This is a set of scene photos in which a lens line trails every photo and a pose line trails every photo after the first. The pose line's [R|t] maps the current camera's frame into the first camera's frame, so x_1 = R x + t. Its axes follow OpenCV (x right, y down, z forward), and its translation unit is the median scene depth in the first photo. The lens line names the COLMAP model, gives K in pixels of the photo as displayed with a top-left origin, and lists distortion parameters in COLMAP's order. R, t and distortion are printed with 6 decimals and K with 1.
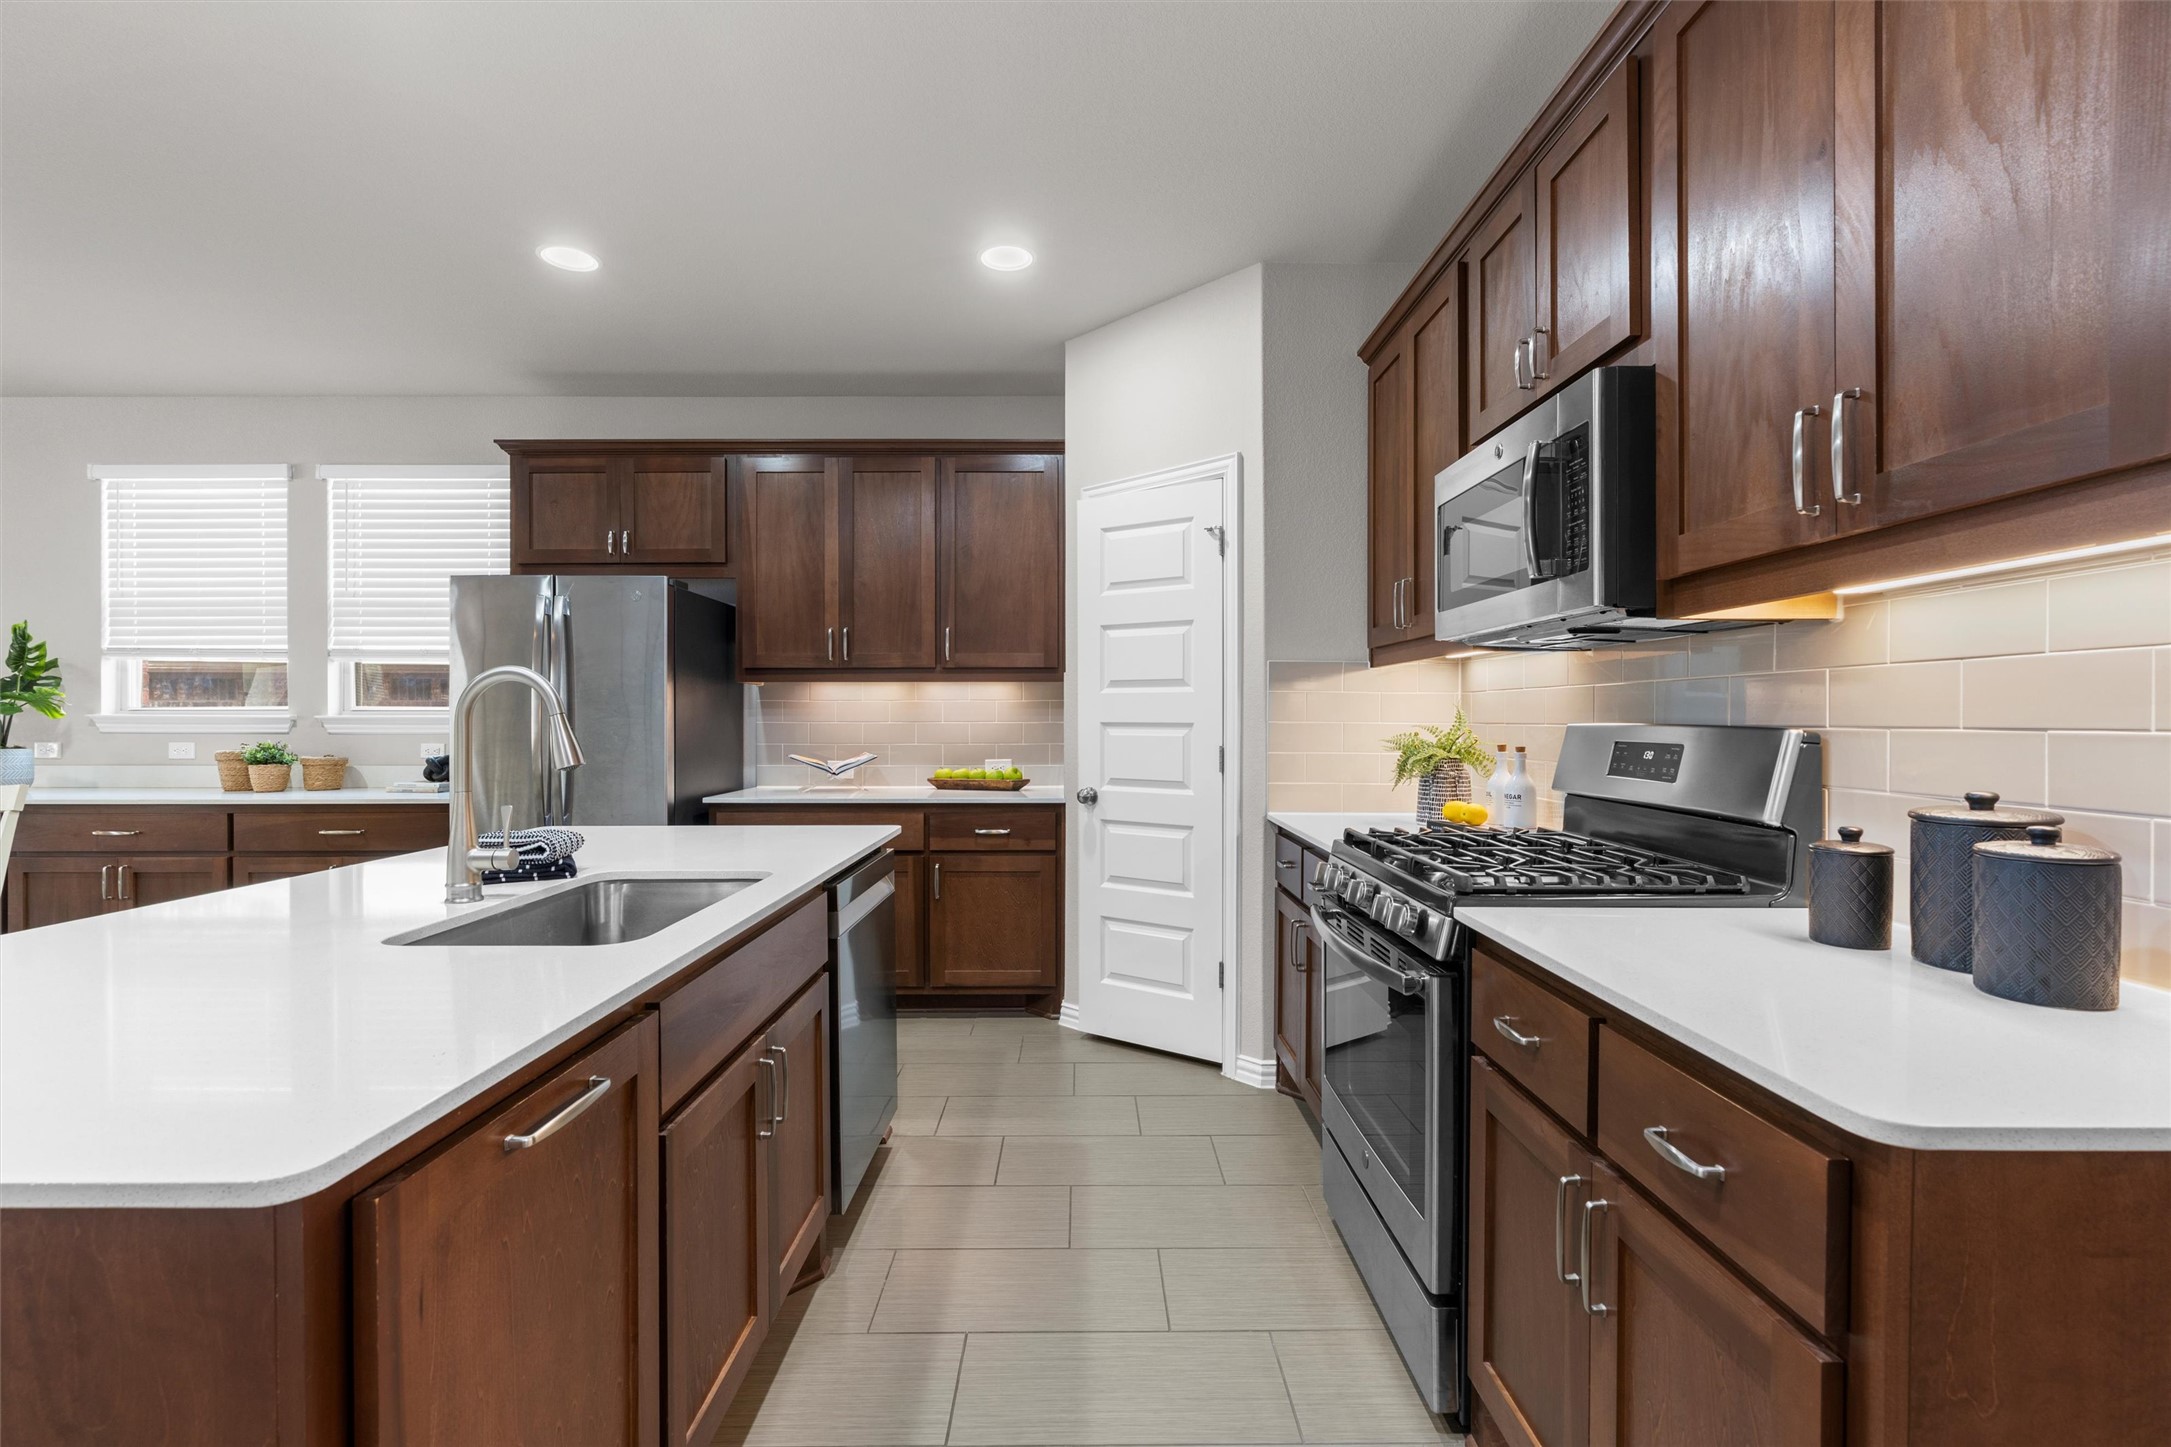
lens RADIAL K [[982.1, 0, 1087.0], [0, 982.1, 721.1], [0, 0, 1]] dist [-0.007080, 0.003461]
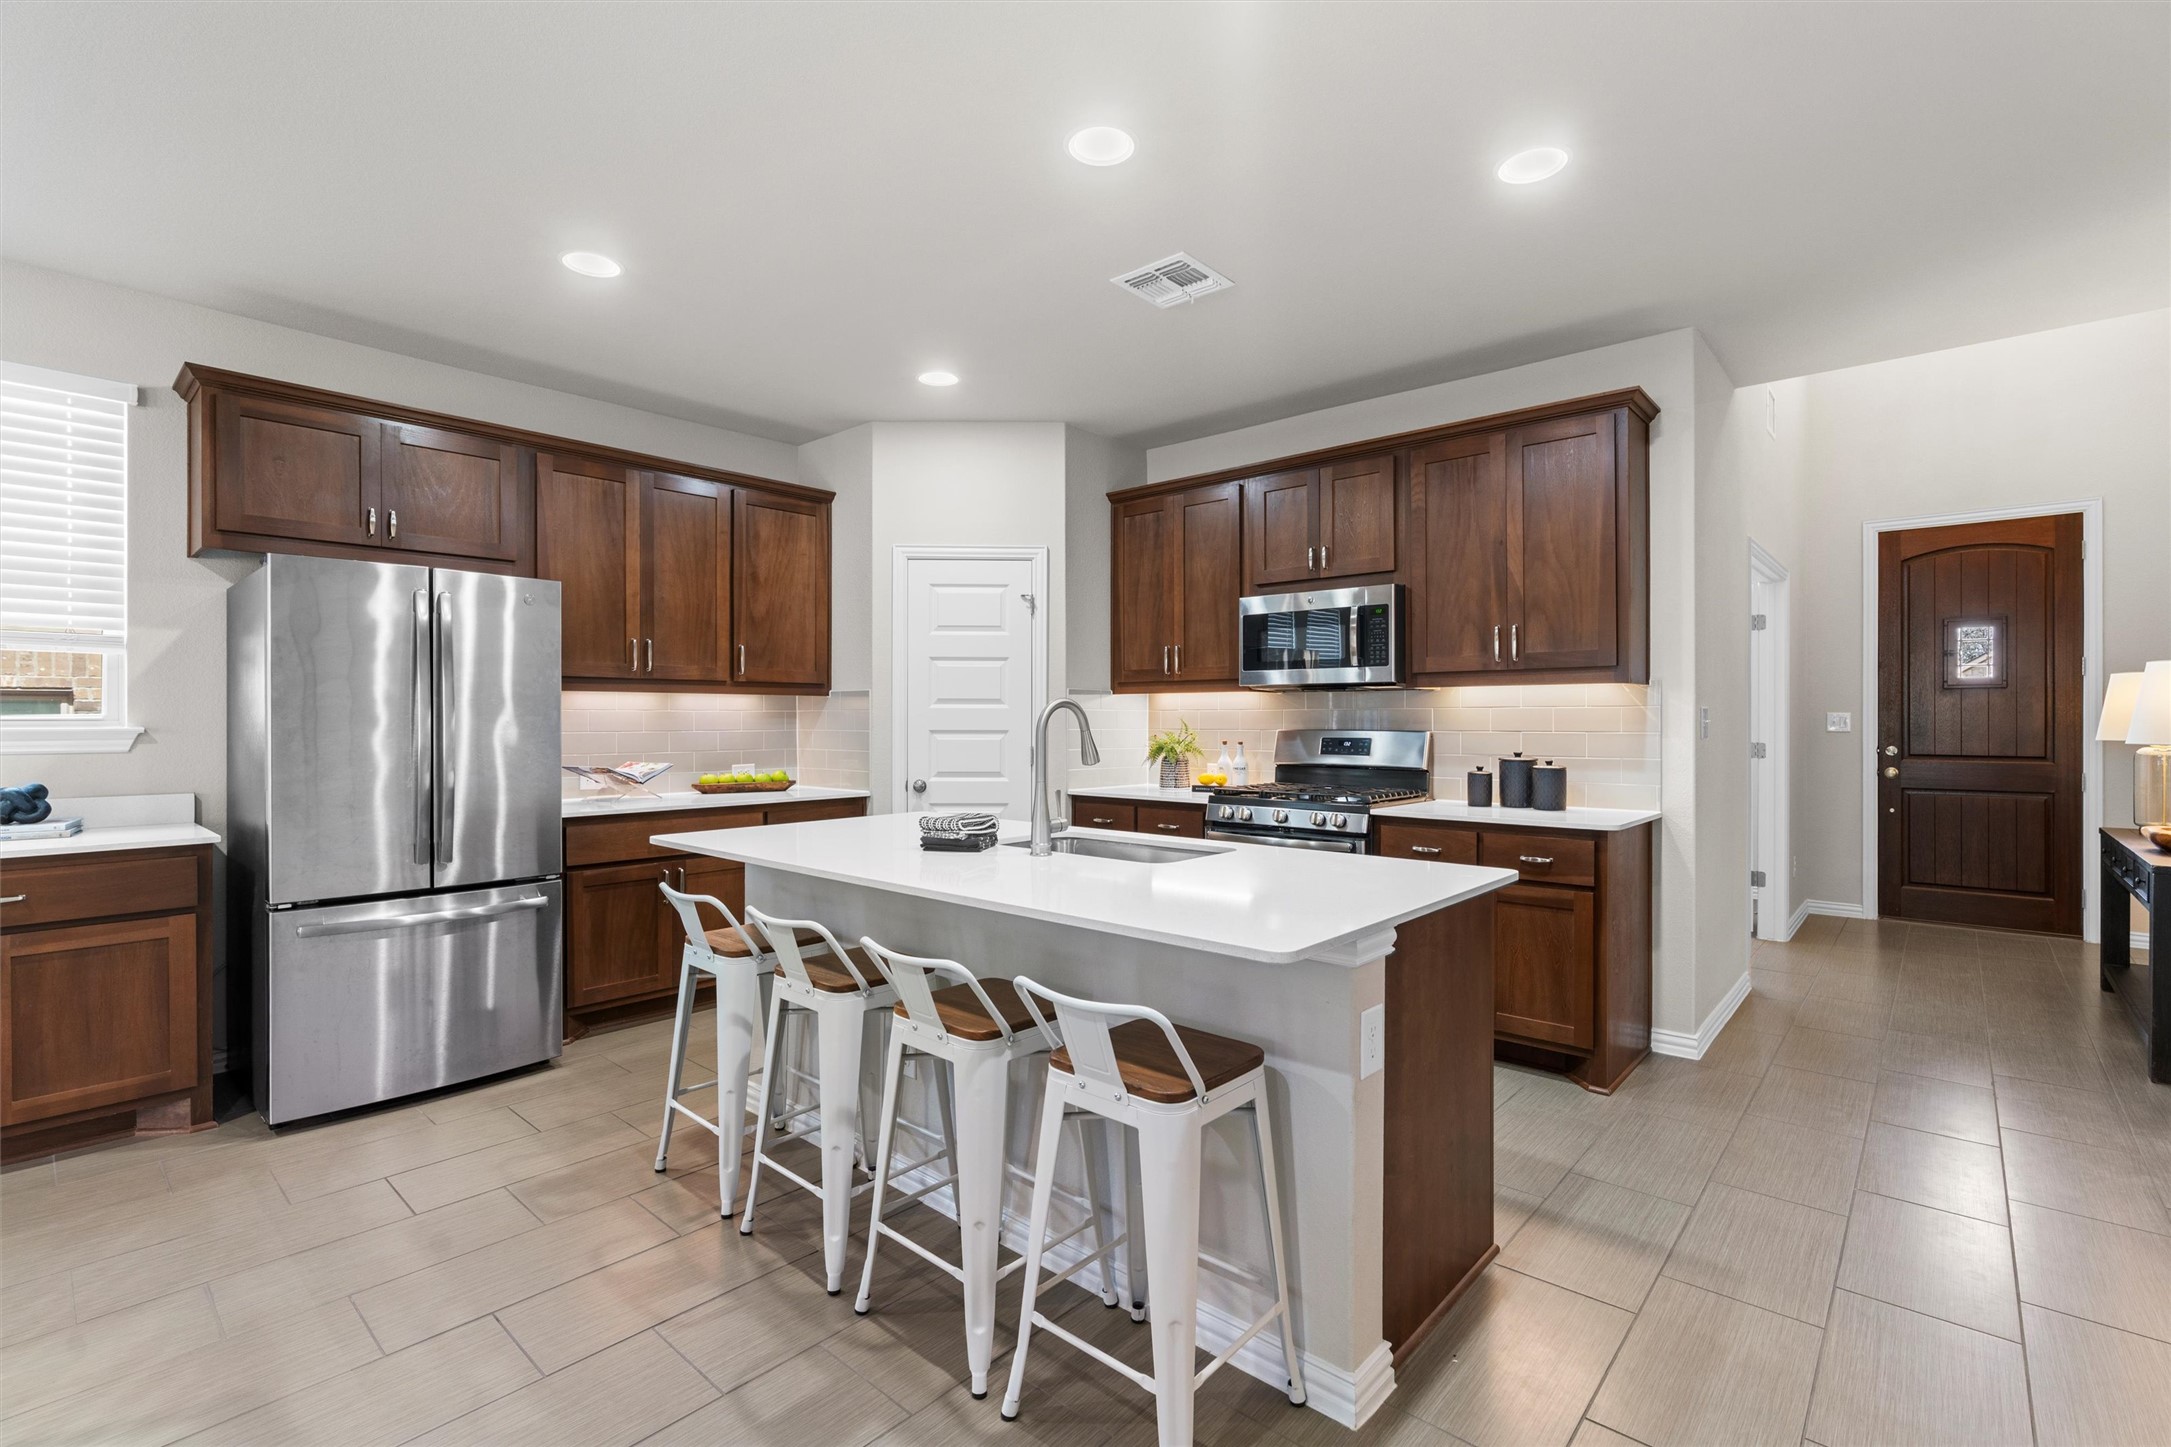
lens RADIAL K [[982.1, 0, 1090.1], [0, 982.1, 722.8], [0, 0, 1]] dist [-0.007080, 0.003461]
pose [[0.661934, -0.002280, 0.749559, -0.707375], [0.002853, 0.999996, 0.000523, -0.007516], [-0.749557, 0.001792, 0.661938, -0.019105]]
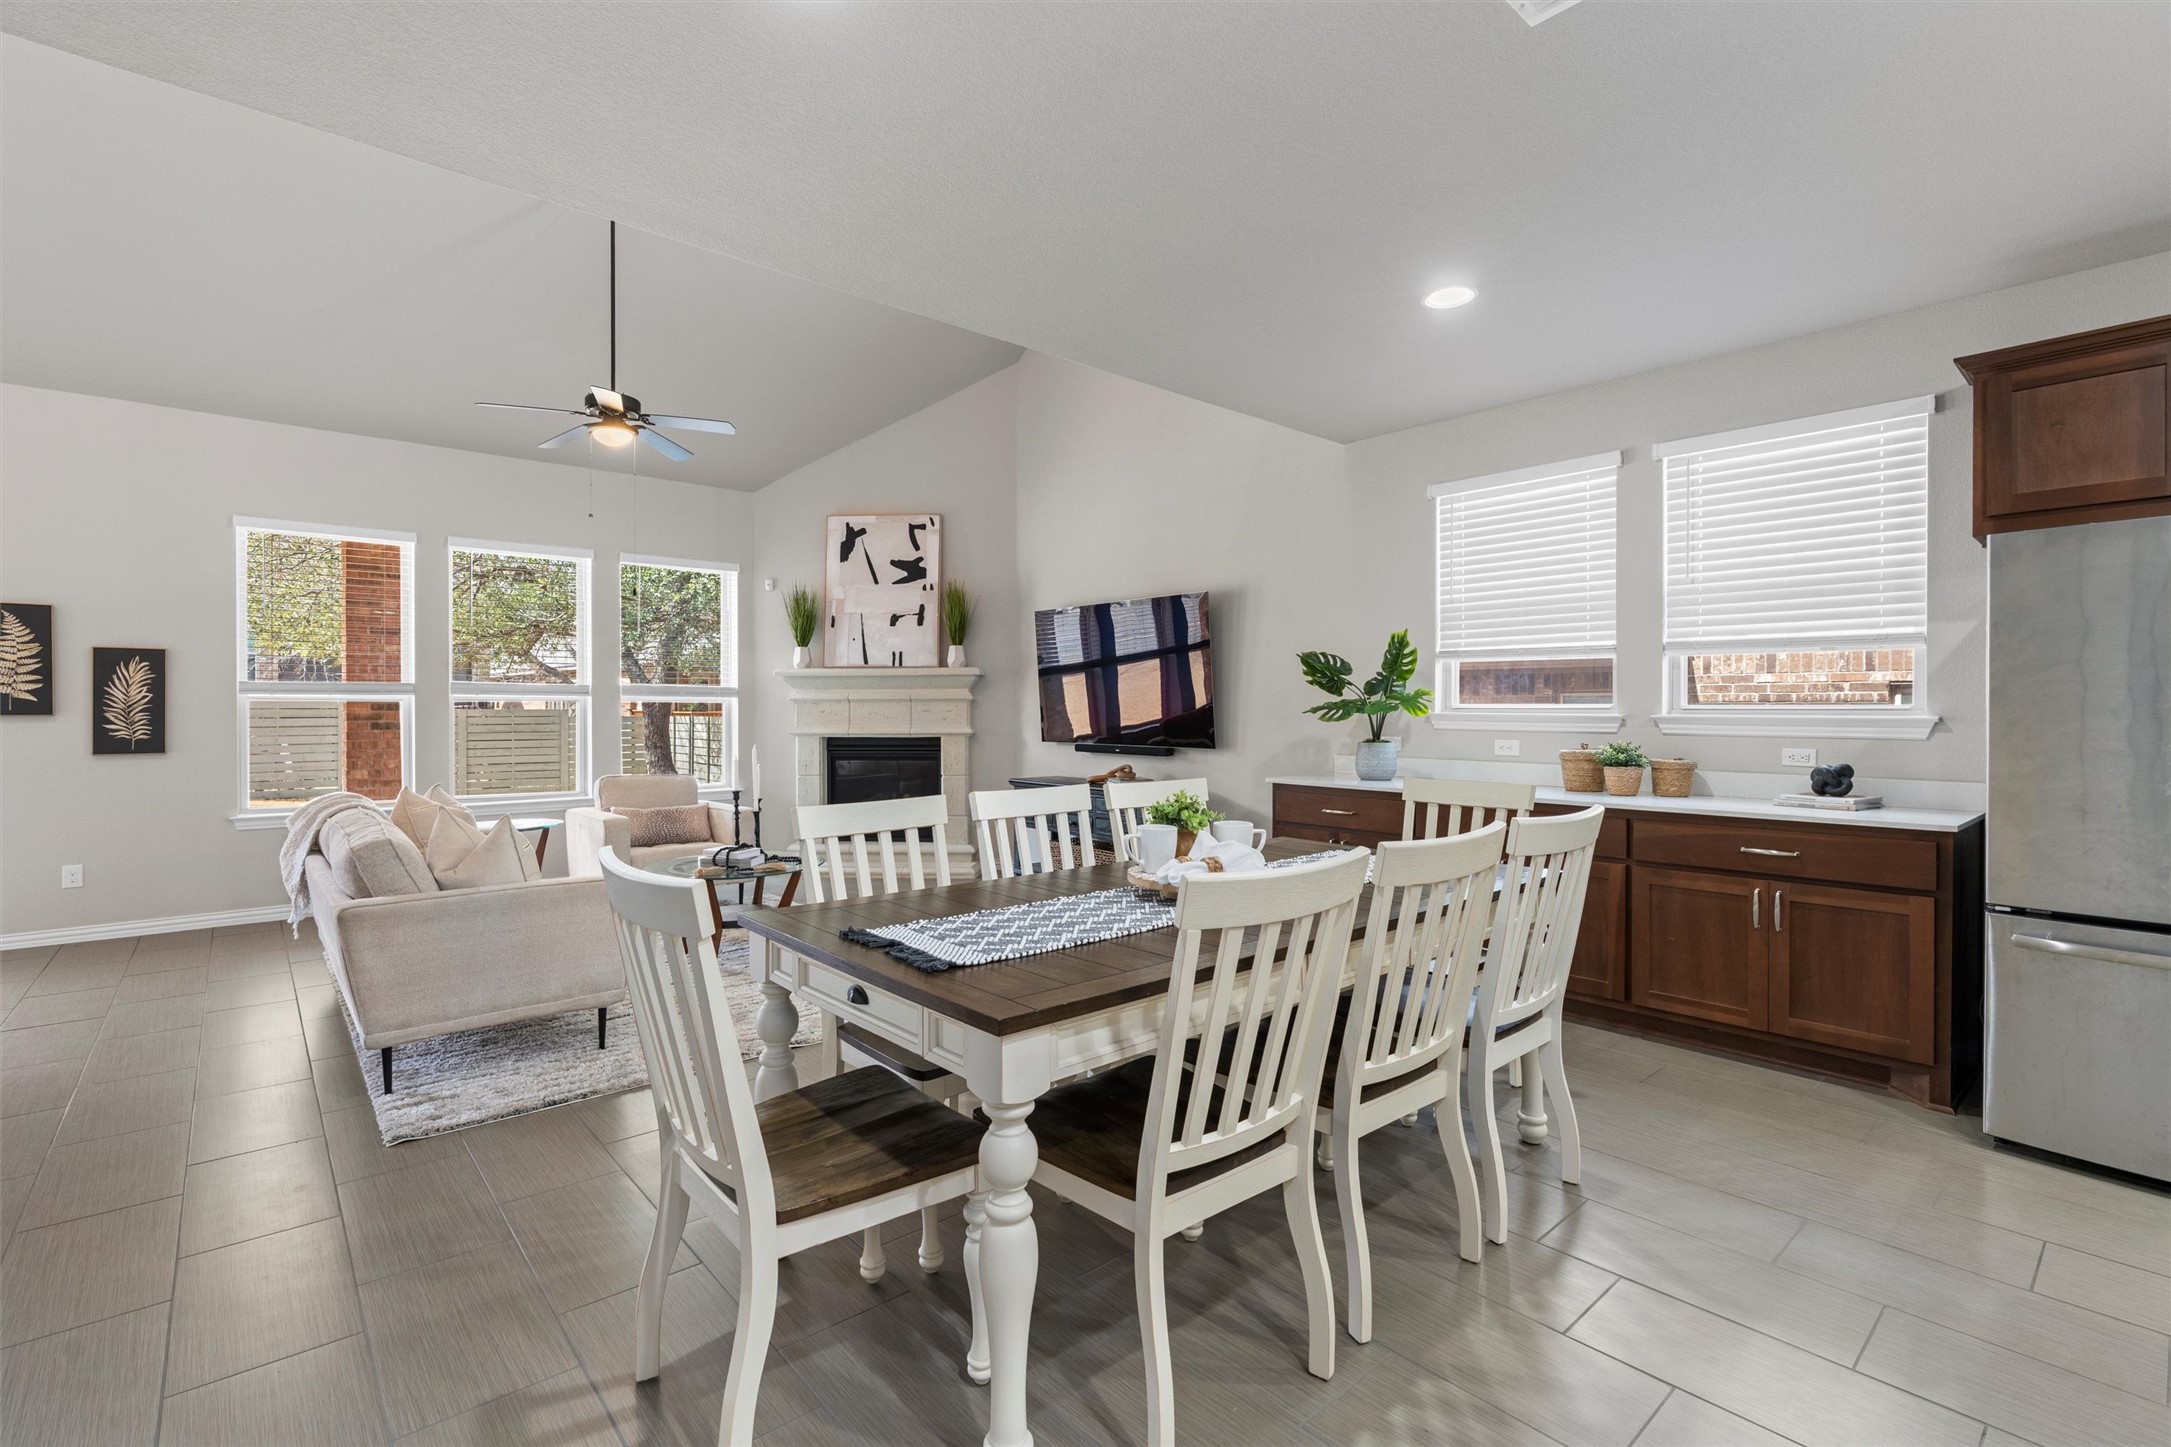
lens RADIAL K [[982.1, 0, 1083.9], [0, 982.1, 716.0], [0, 0, 1]] dist [-0.007080, 0.003461]
pose [[0.656906, 0.006779, -0.753942, -0.470155], [-0.004574, 0.999977, 0.005006, -0.007088], [0.753959, 0.000160, 0.656922, -0.019506]]
